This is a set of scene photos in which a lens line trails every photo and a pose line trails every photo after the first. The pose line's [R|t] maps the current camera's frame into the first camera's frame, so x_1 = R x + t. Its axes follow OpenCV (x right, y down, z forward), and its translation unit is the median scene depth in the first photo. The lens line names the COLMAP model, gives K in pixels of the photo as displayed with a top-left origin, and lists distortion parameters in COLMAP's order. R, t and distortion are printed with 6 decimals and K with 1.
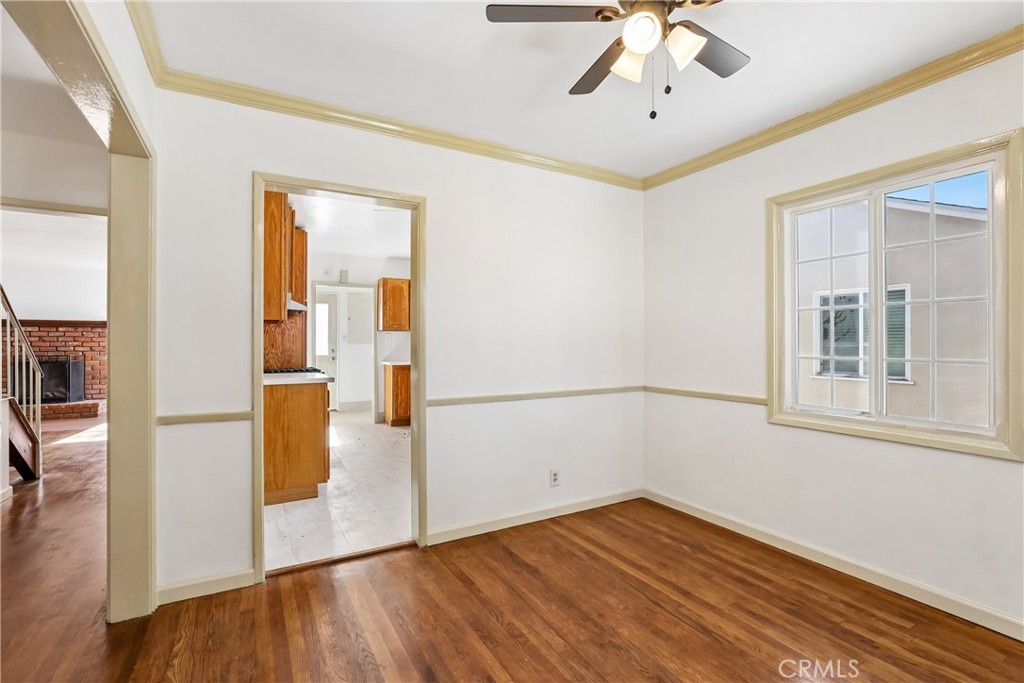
lens RADIAL K [[468.9, 0, 519.0], [0, 468.9, 344.0], [0, 0, 1]] dist [-0.032509, 0.013739]
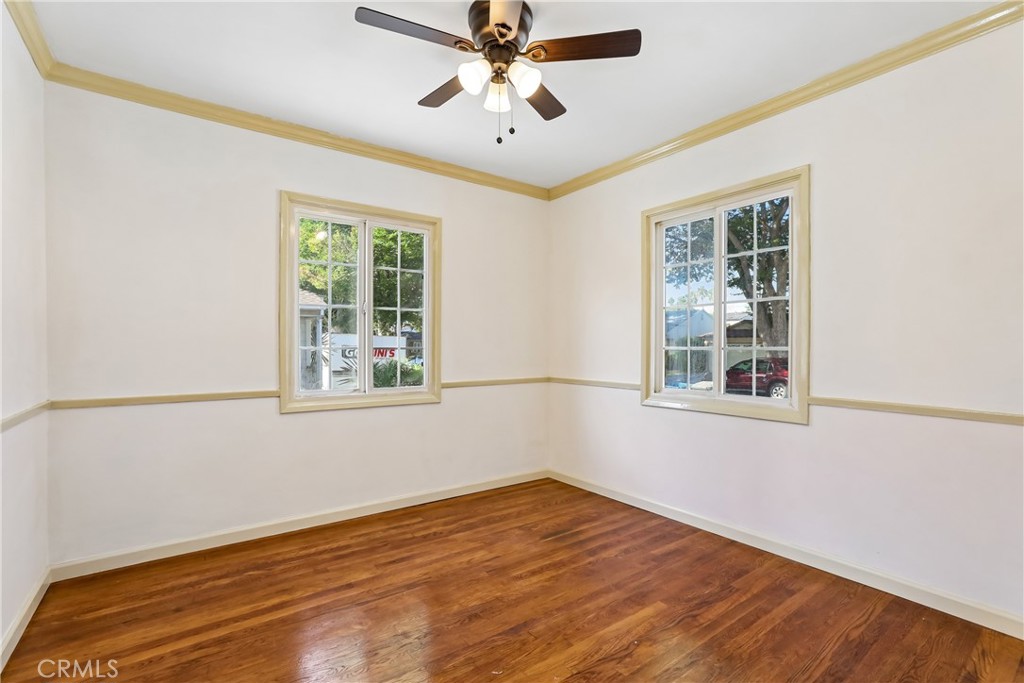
lens RADIAL K [[468.9, 0, 519.0], [0, 468.9, 344.0], [0, 0, 1]] dist [-0.032509, 0.013739]
pose [[-0.106664, 0.002785, 0.994291, -0.567430], [0.001091, 0.999996, -0.002684, 0.025427], [-0.994295, 0.000799, -0.106667, 0.647519]]
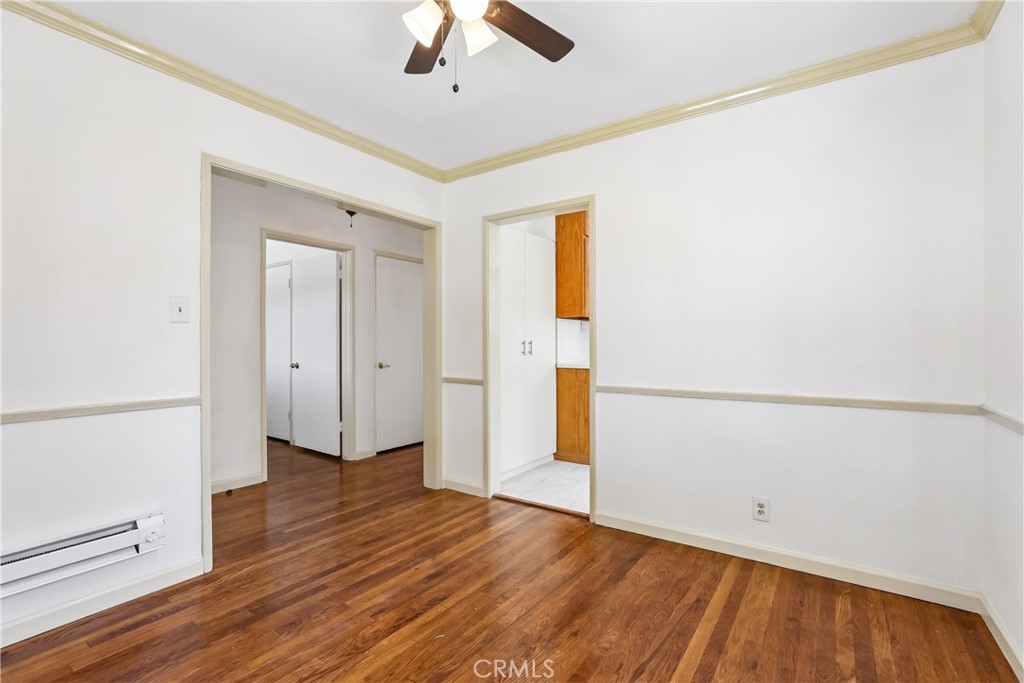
lens RADIAL K [[468.9, 0, 519.0], [0, 468.9, 344.0], [0, 0, 1]] dist [-0.032509, 0.013739]
pose [[0.421109, 0.000477, -0.907010, 0.740122], [-0.001215, 0.999999, -0.000039, 0.027605], [0.907009, 0.001118, 0.421109, 0.424821]]
